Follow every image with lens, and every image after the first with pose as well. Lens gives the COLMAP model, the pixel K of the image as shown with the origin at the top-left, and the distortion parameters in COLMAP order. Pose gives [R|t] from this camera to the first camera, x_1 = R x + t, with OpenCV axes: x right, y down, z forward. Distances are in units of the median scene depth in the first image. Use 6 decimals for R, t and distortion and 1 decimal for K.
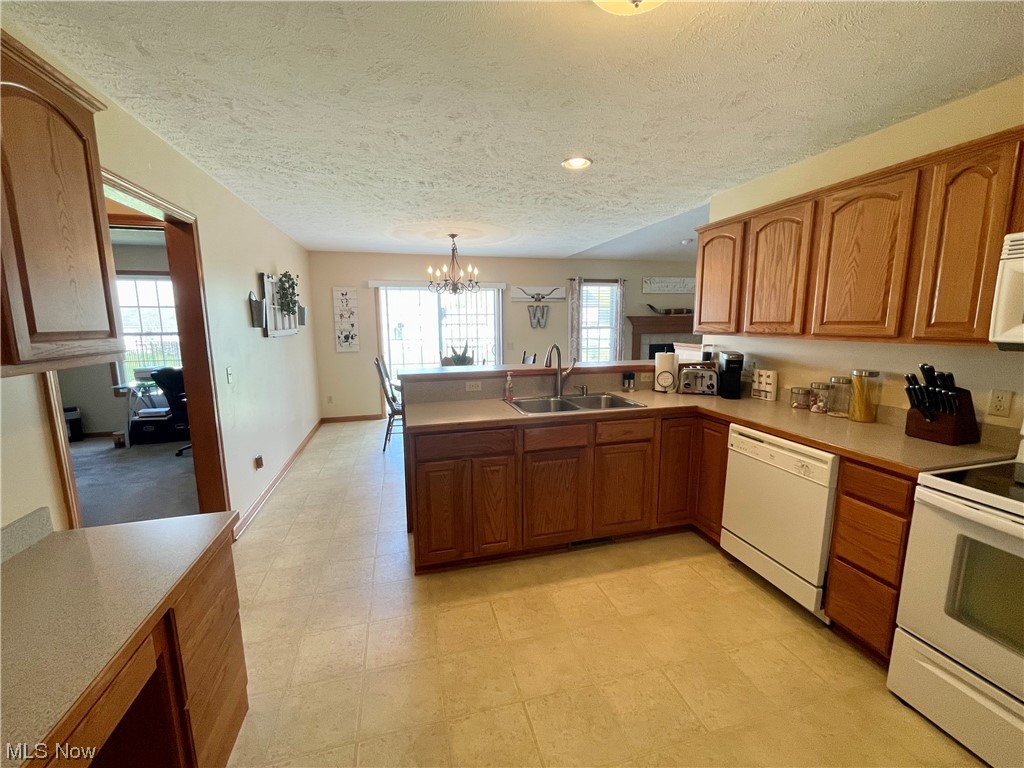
lens RADIAL K [[413.7, 0, 512.3], [0, 413.7, 386.9], [0, 0, 1]] dist [-0.003832, 0.000461]
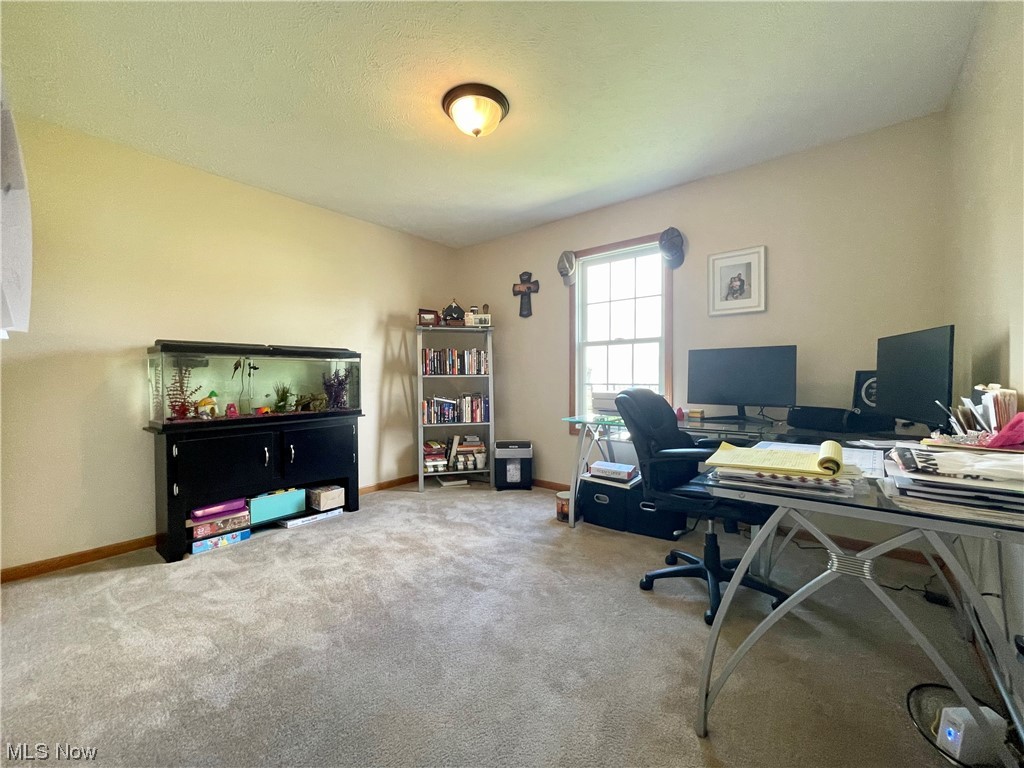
lens RADIAL K [[413.7, 0, 514.0], [0, 413.7, 381.0], [0, 0, 1]] dist [-0.003832, 0.000461]
pose [[0.582727, 0.016063, -0.812510, -0.694105], [-0.123436, 0.989954, -0.068957, -0.006106], [0.803239, 0.140476, 0.578855, 0.778414]]
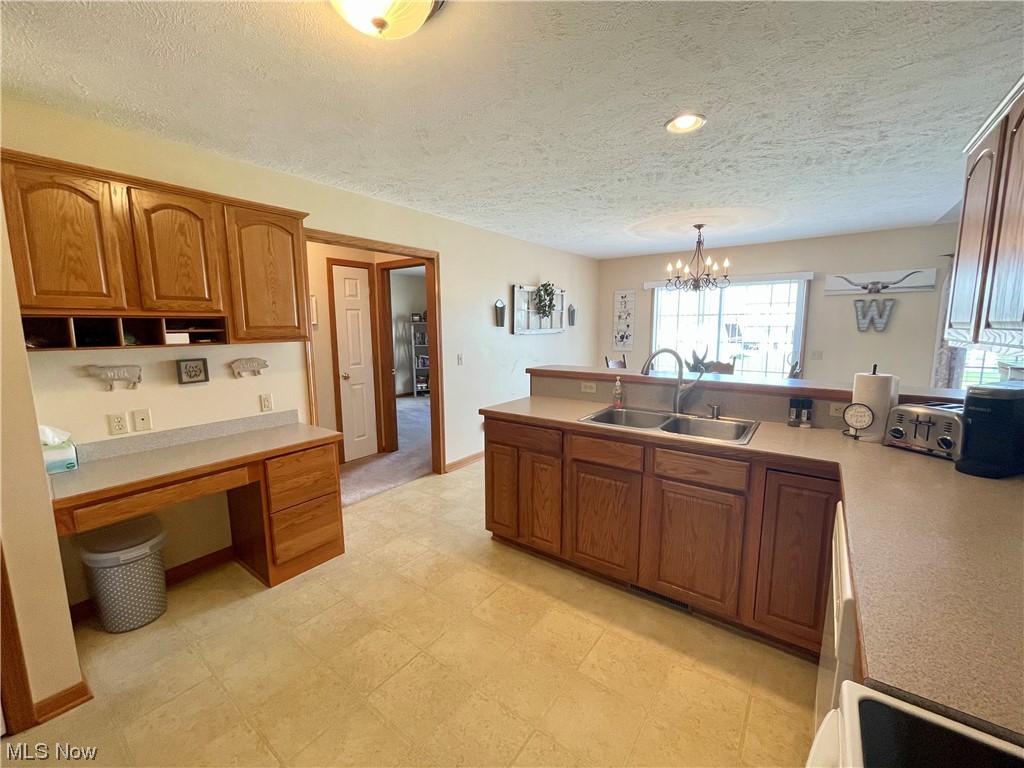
lens RADIAL K [[413.7, 0, 515.8], [0, 413.7, 387.9], [0, 0, 1]] dist [-0.003832, 0.000461]
pose [[0.627281, 0.121384, -0.769275, 0.444752], [-0.121707, 0.990921, 0.057115, -0.029051], [0.769224, 0.057799, 0.636359, 0.192147]]
